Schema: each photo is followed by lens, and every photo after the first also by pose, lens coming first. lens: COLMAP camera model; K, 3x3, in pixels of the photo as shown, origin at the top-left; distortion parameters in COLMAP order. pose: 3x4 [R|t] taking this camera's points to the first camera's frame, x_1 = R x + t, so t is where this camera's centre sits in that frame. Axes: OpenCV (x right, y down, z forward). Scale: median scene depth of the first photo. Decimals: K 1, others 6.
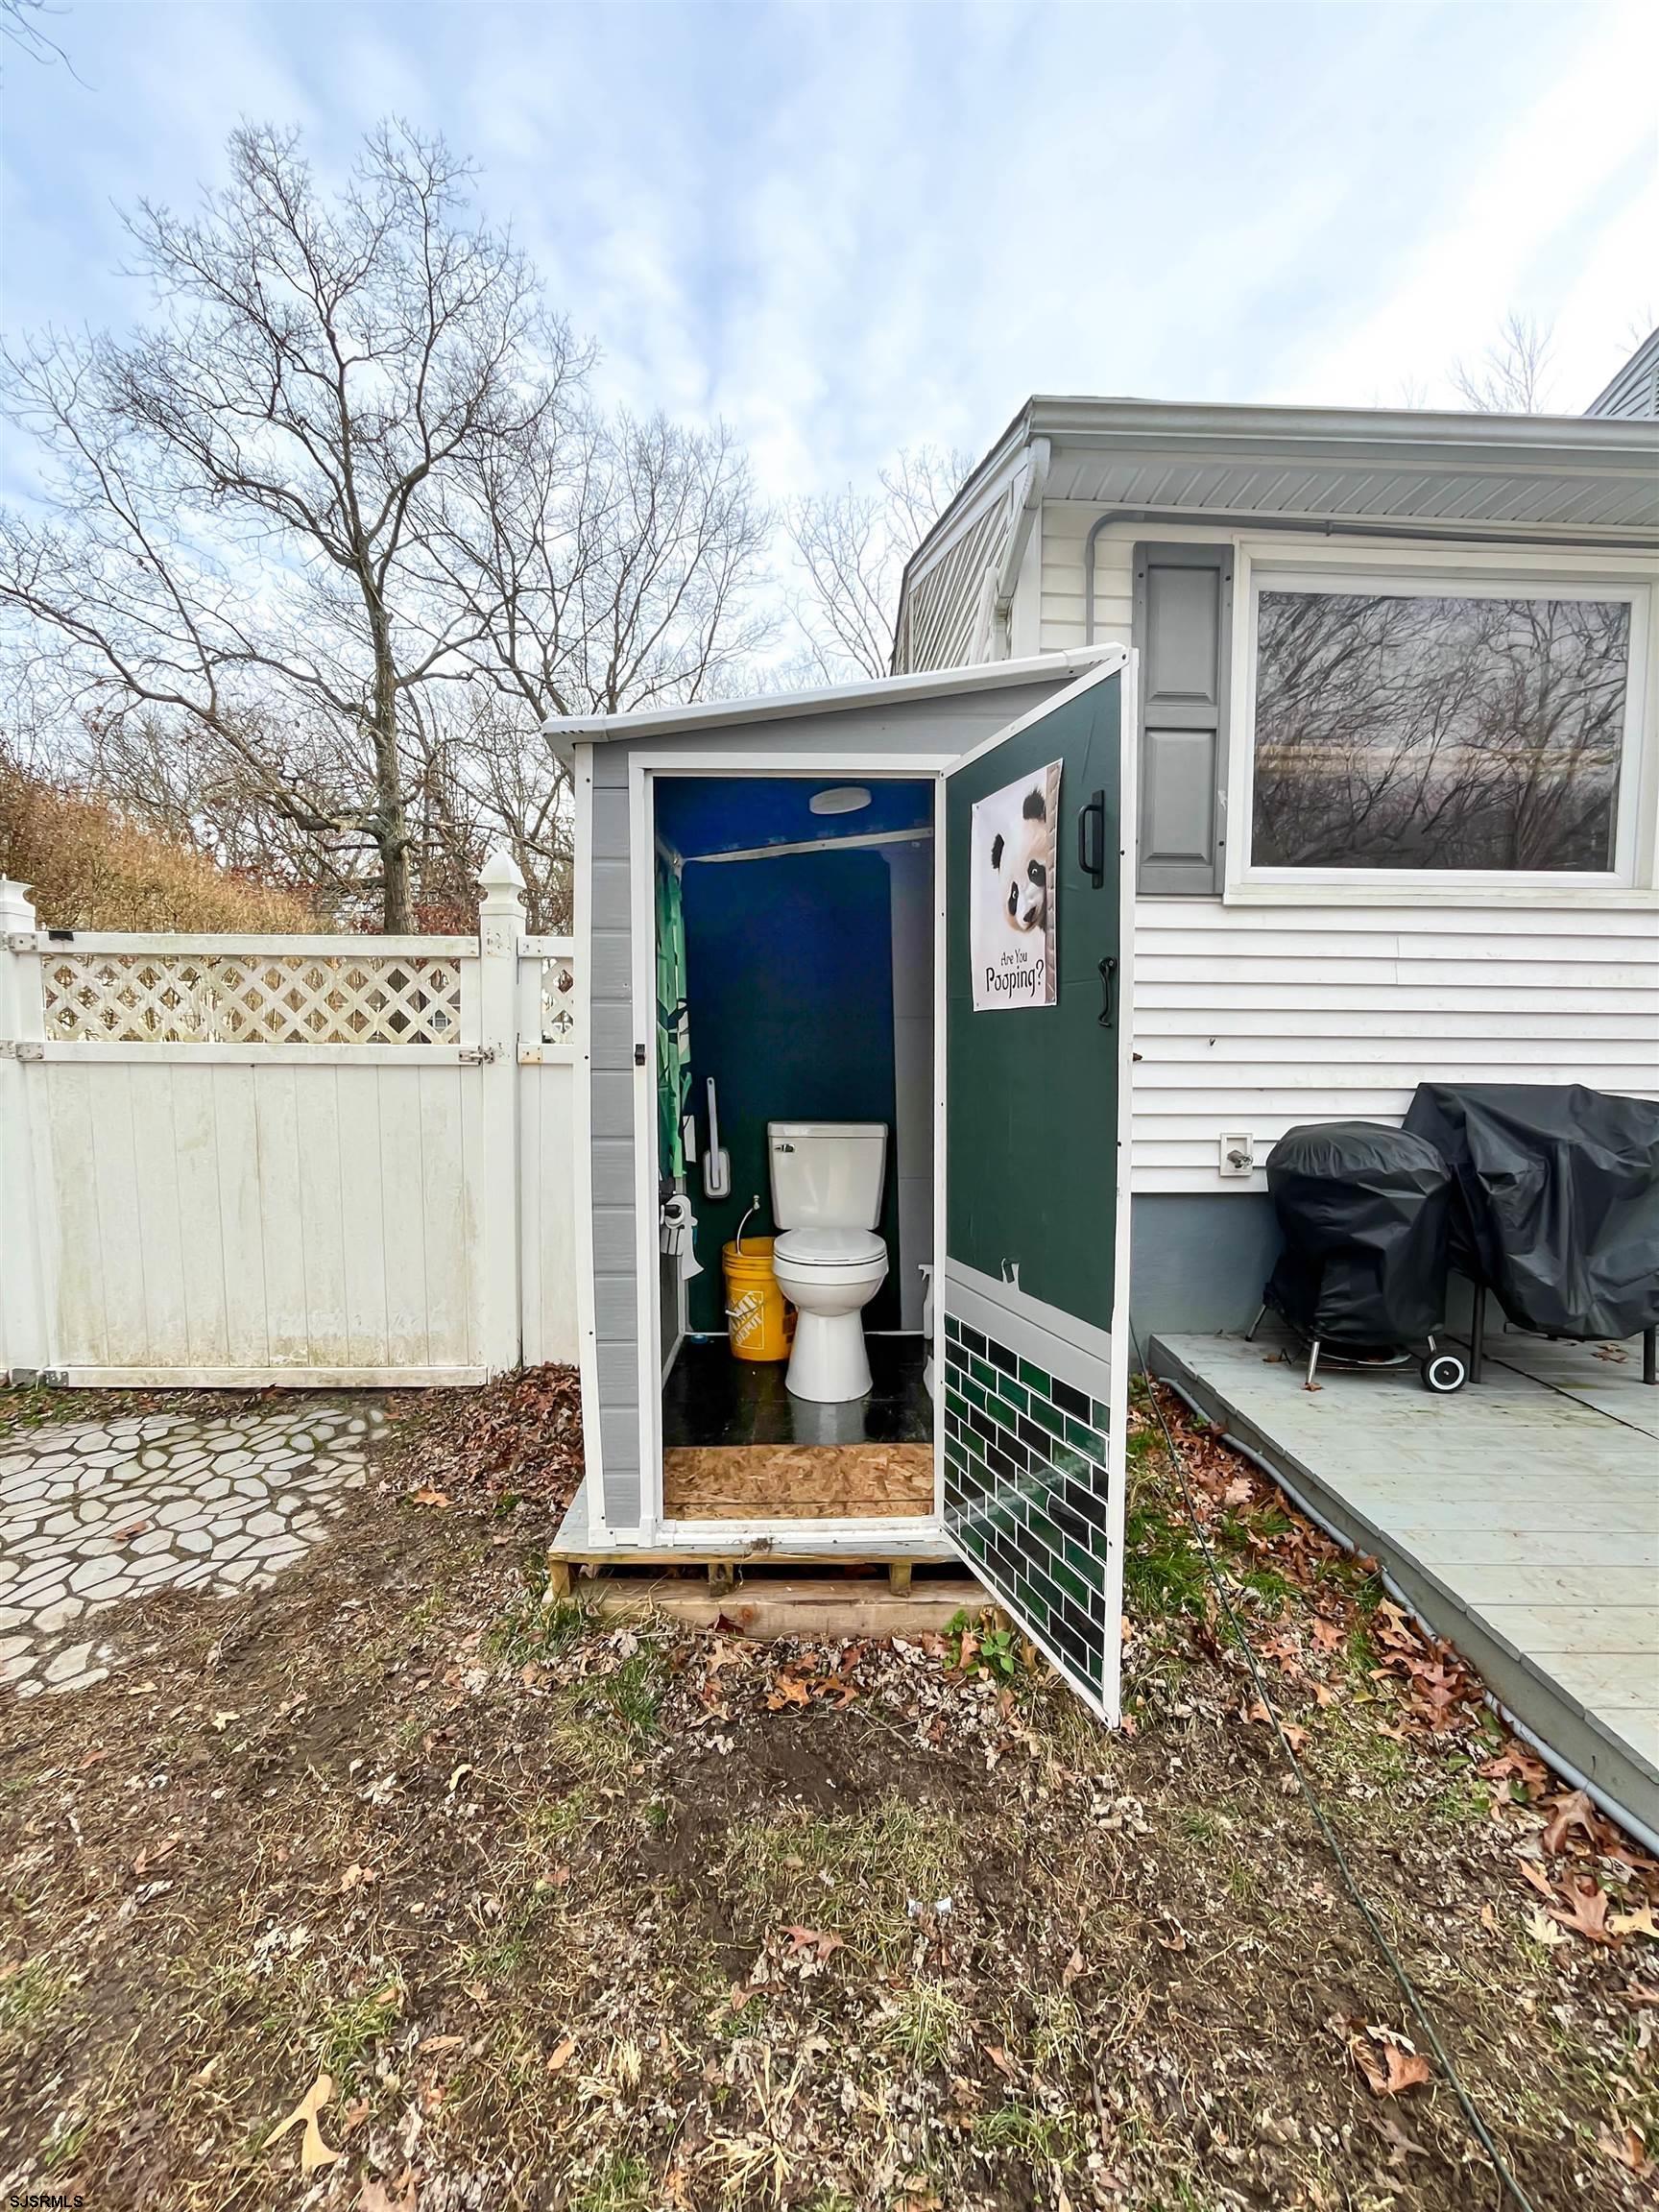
lens RADIAL K [[910.8, 0, 832.5], [0, 910.8, 1101.0], [0, 0, 1]] dist [-0.014539, 0.004148]
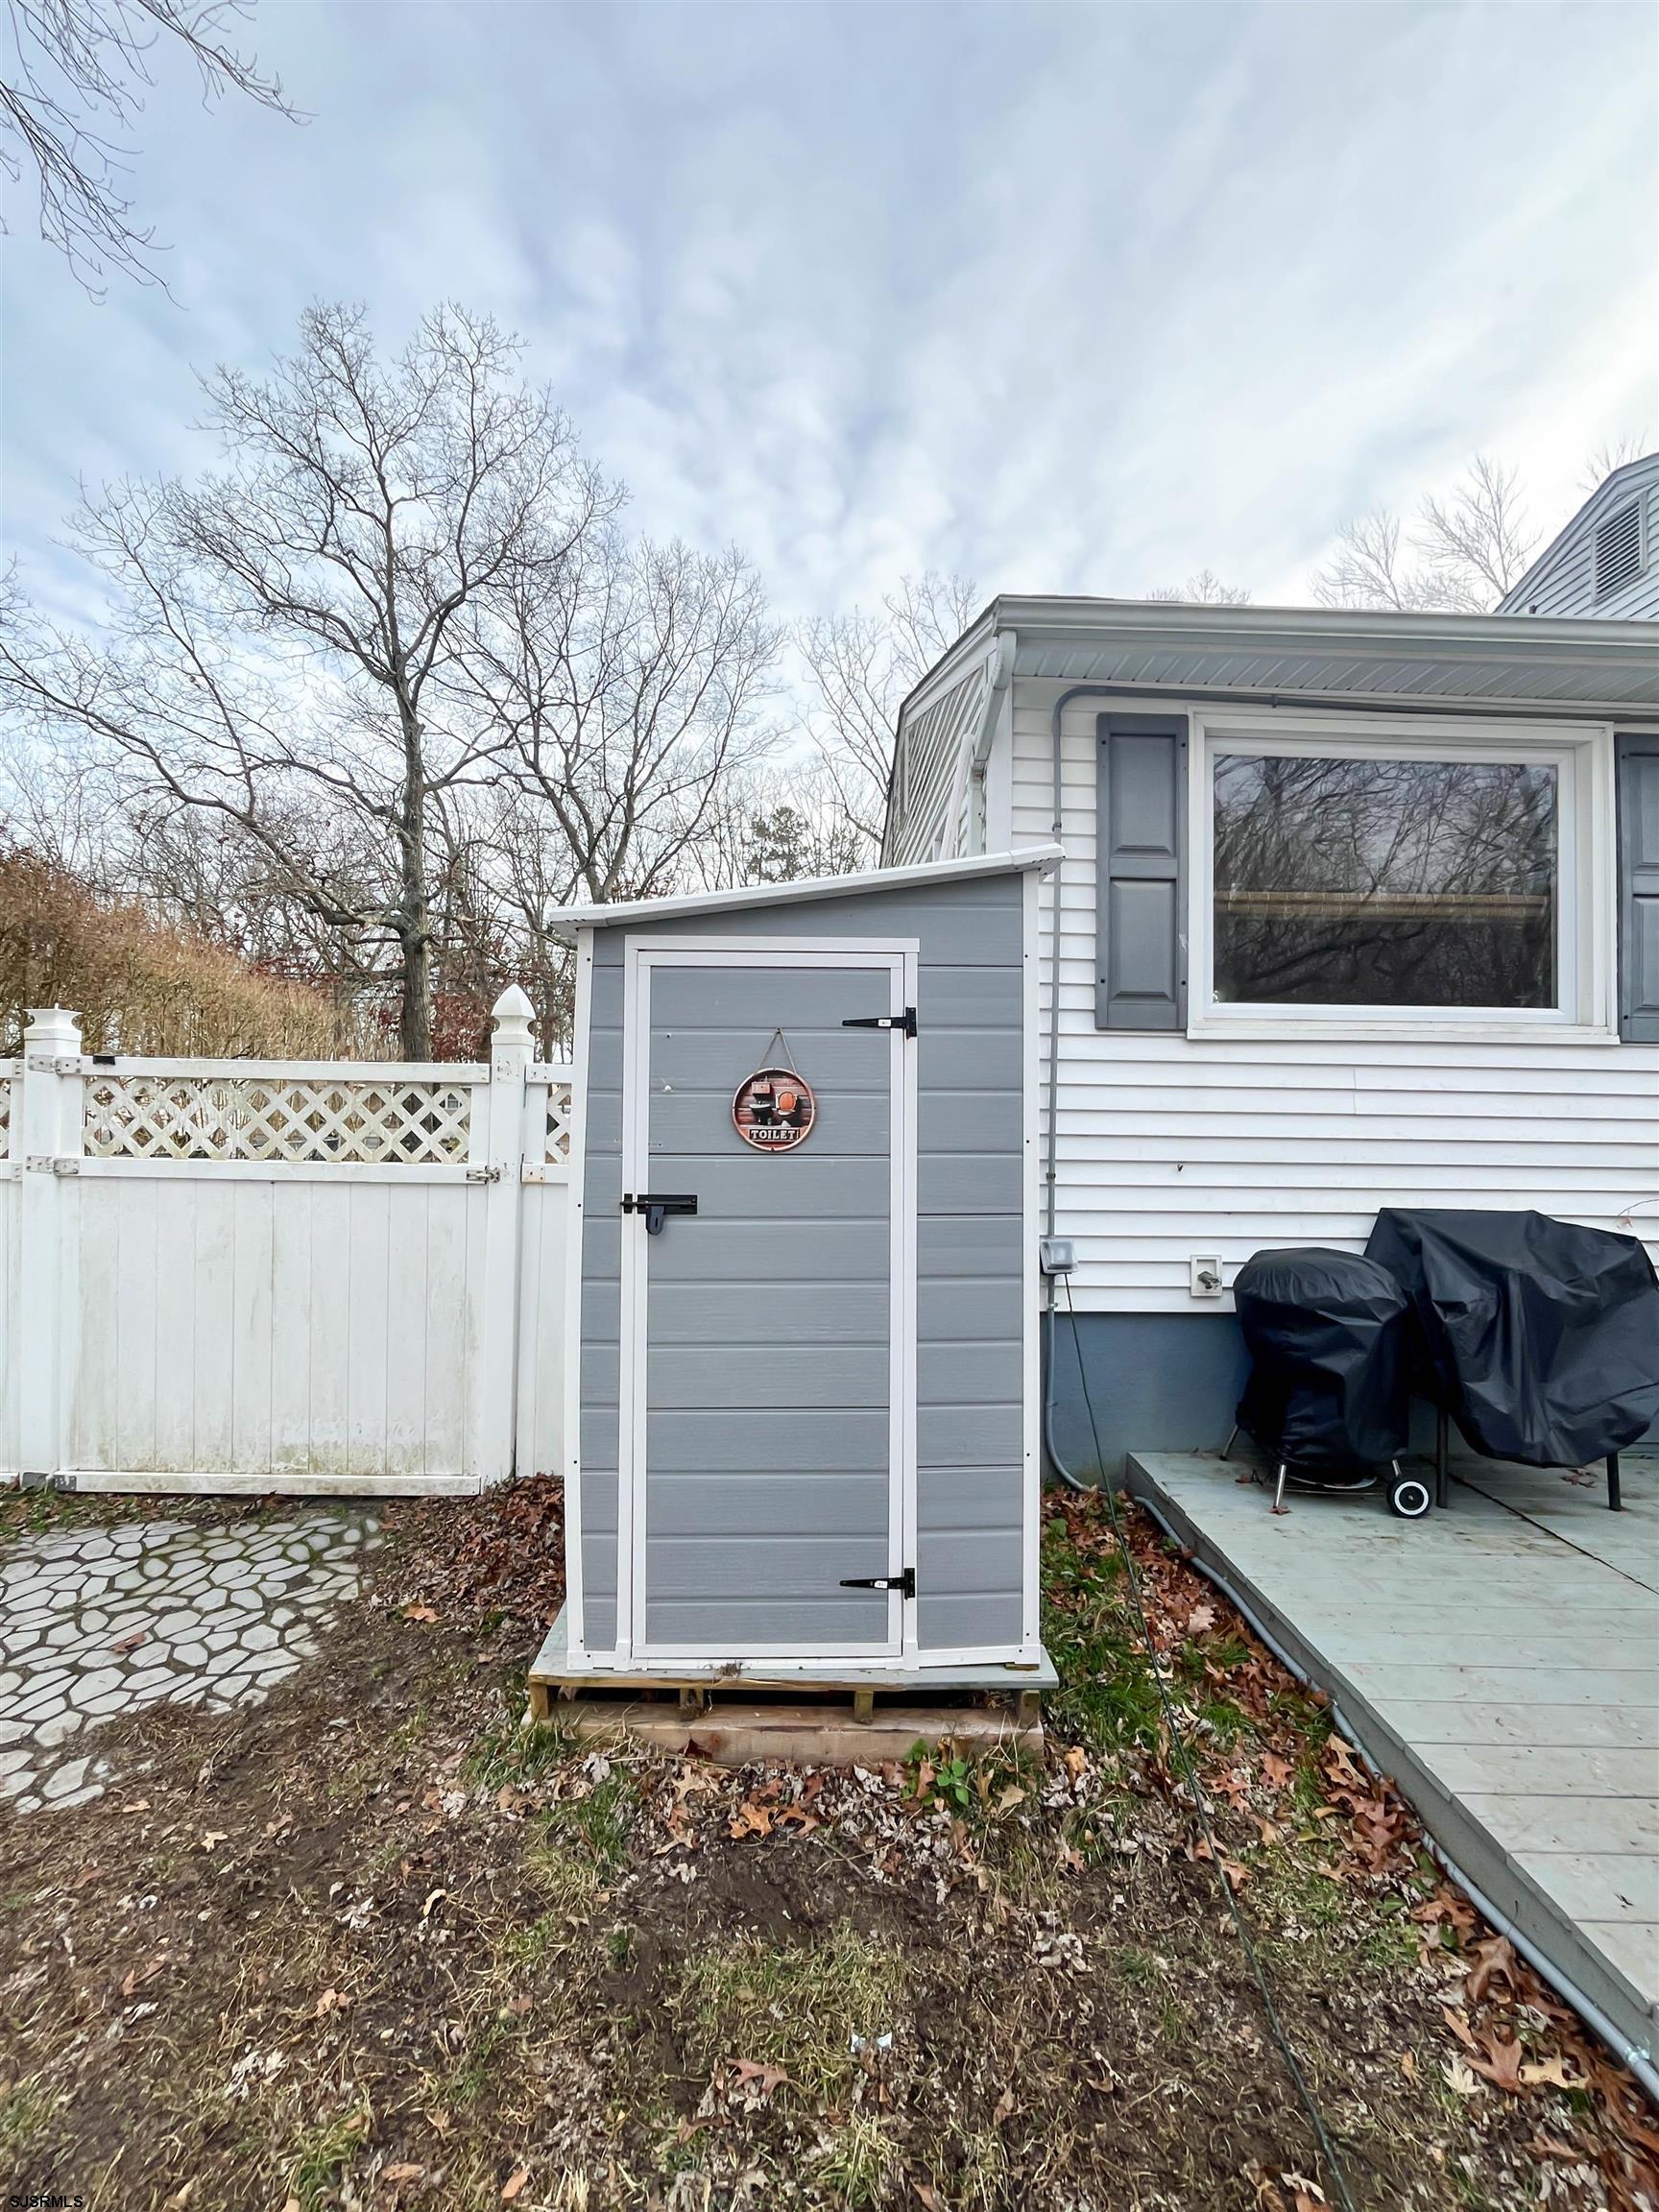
lens RADIAL K [[910.8, 0, 832.6], [0, 910.8, 1100.8], [0, 0, 1]] dist [-0.014539, 0.004148]
pose [[0.999908, 0.009222, -0.009979, 0.033065], [-0.010083, 0.995893, -0.089973, -0.055971], [0.009108, 0.090065, 0.995894, -0.077047]]
